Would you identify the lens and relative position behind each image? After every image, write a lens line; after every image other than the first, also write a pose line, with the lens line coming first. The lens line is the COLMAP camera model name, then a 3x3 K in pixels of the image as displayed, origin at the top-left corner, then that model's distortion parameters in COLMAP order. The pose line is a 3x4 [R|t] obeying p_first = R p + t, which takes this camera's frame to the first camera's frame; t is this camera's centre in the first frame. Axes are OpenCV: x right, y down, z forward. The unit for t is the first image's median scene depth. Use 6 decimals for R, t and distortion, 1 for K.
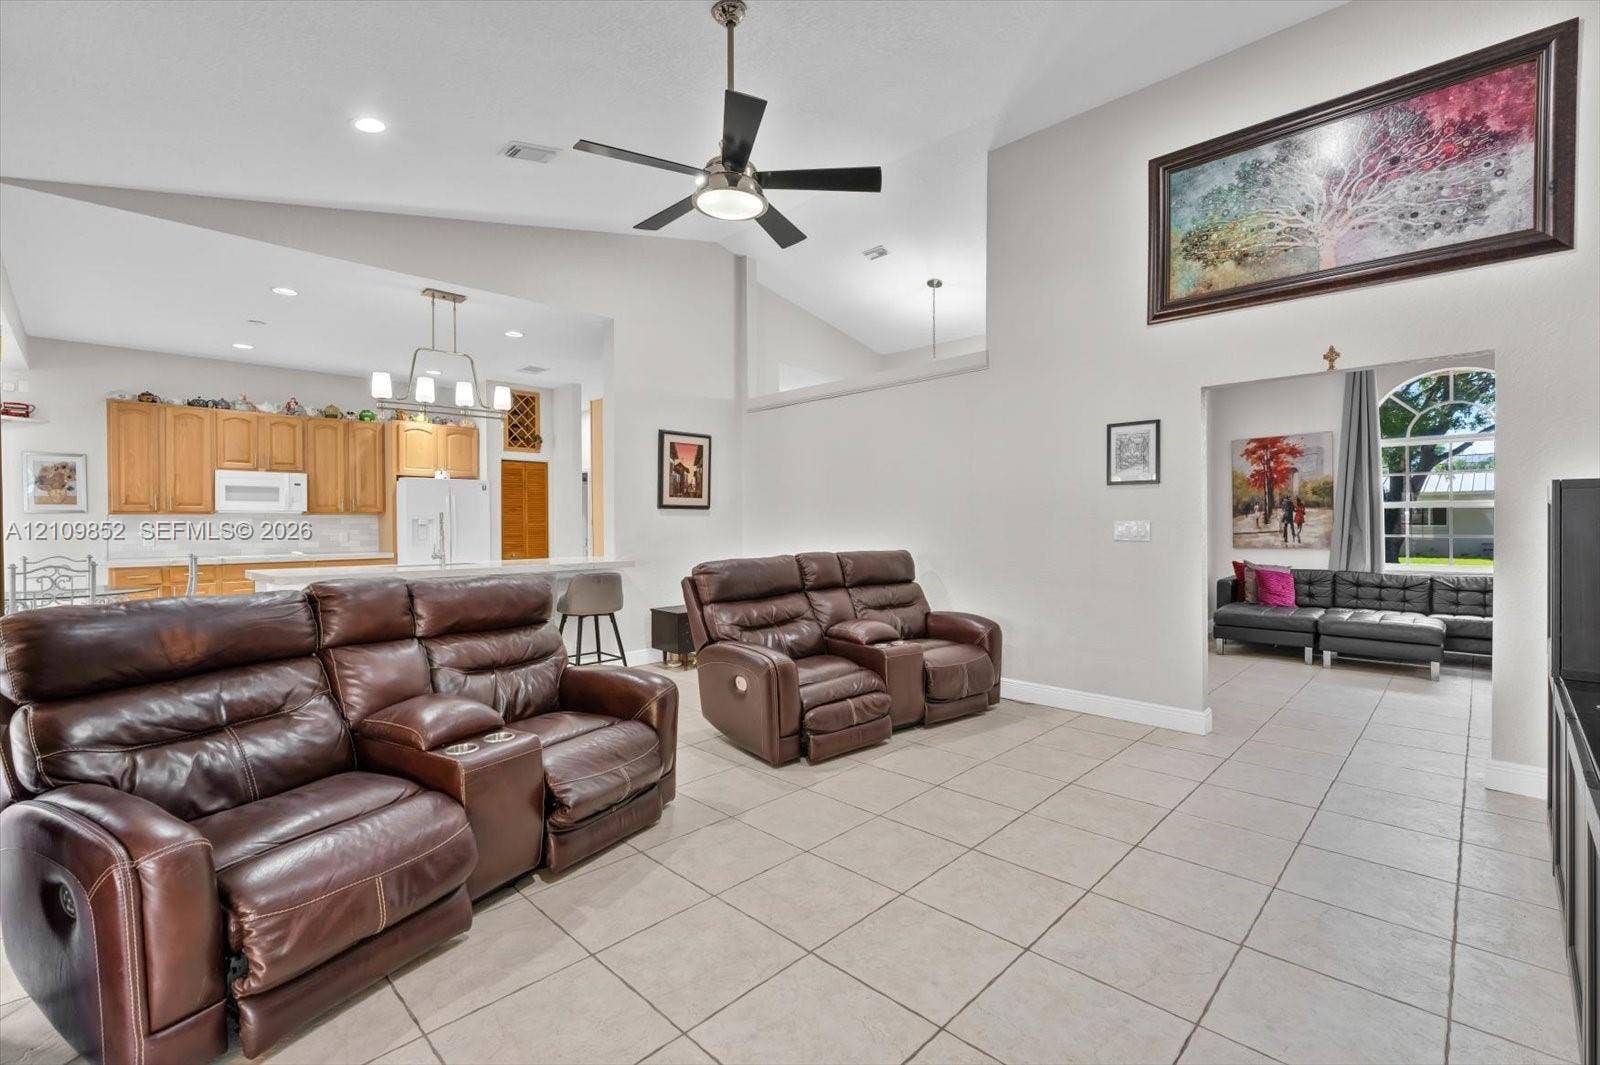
lens RADIAL K [[714.7, 0, 791.8], [0, 714.7, 527.9], [0, 0, 1]] dist [0.001498, 0.000023]
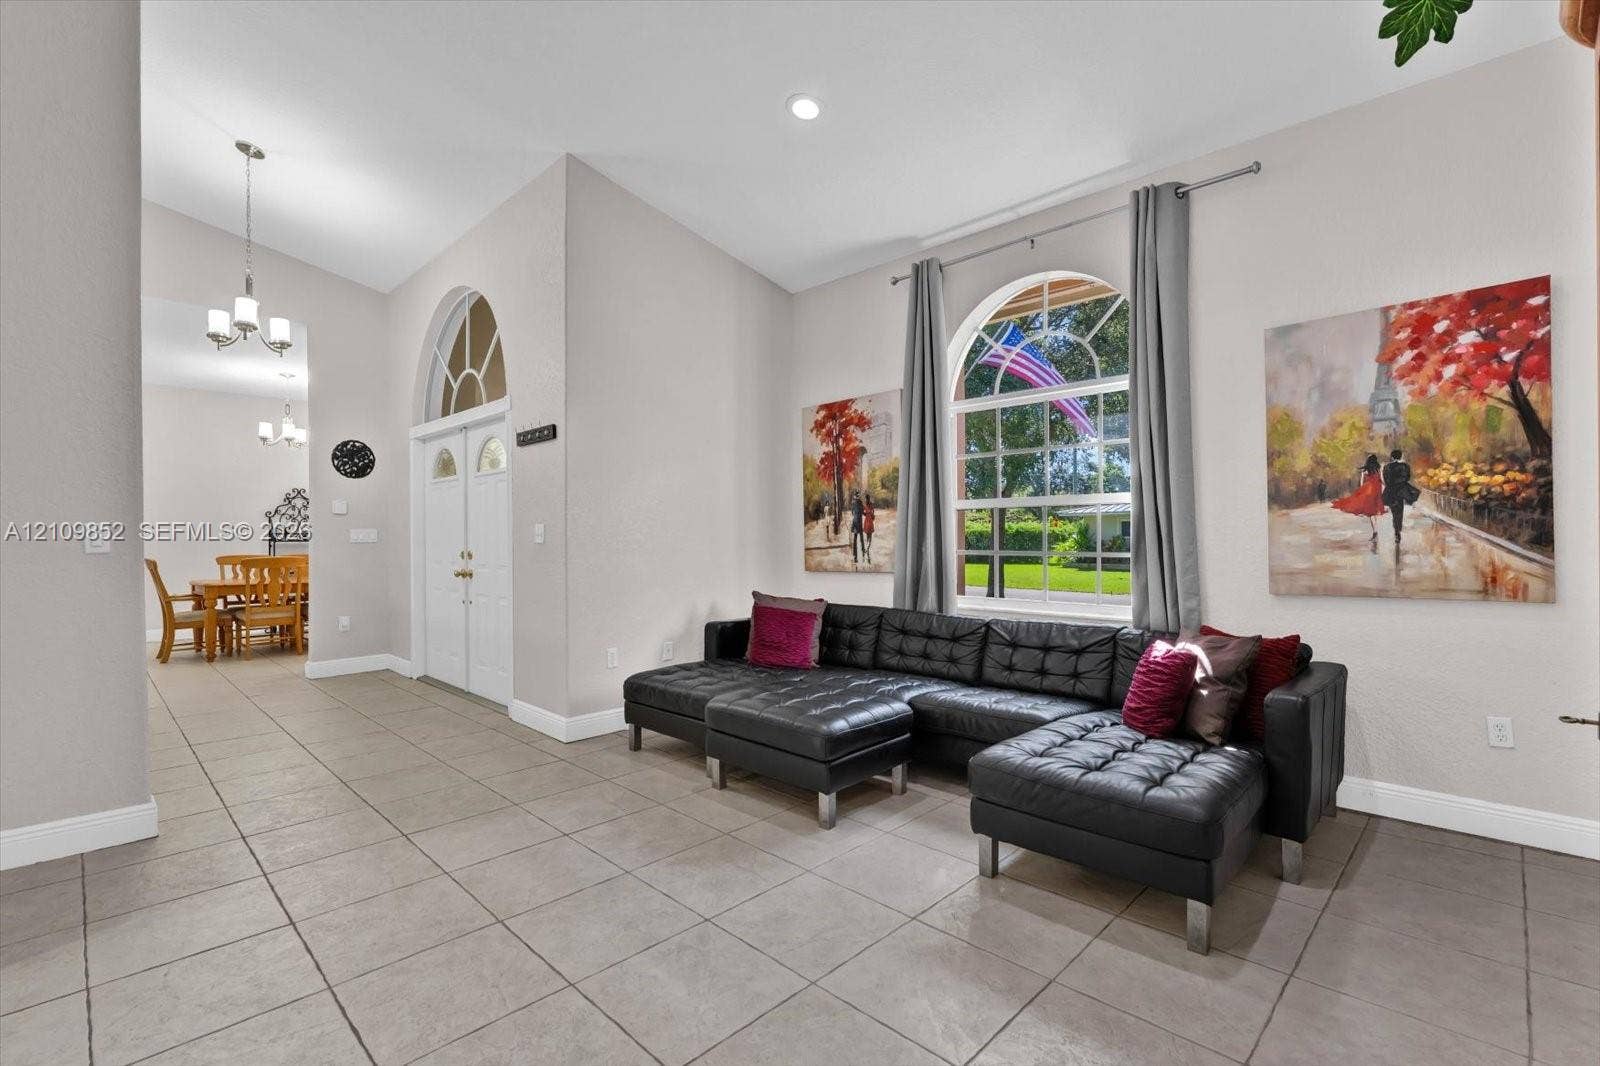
lens RADIAL K [[714.7, 0, 803.3], [0, 714.7, 529.2], [0, 0, 1]] dist [0.001498, 0.000023]
pose [[0.999999, -0.000642, -0.001545, 0.647020], [0.000611, 0.999800, -0.019989, 0.002817], [0.001558, 0.019988, 0.999799, 0.356056]]
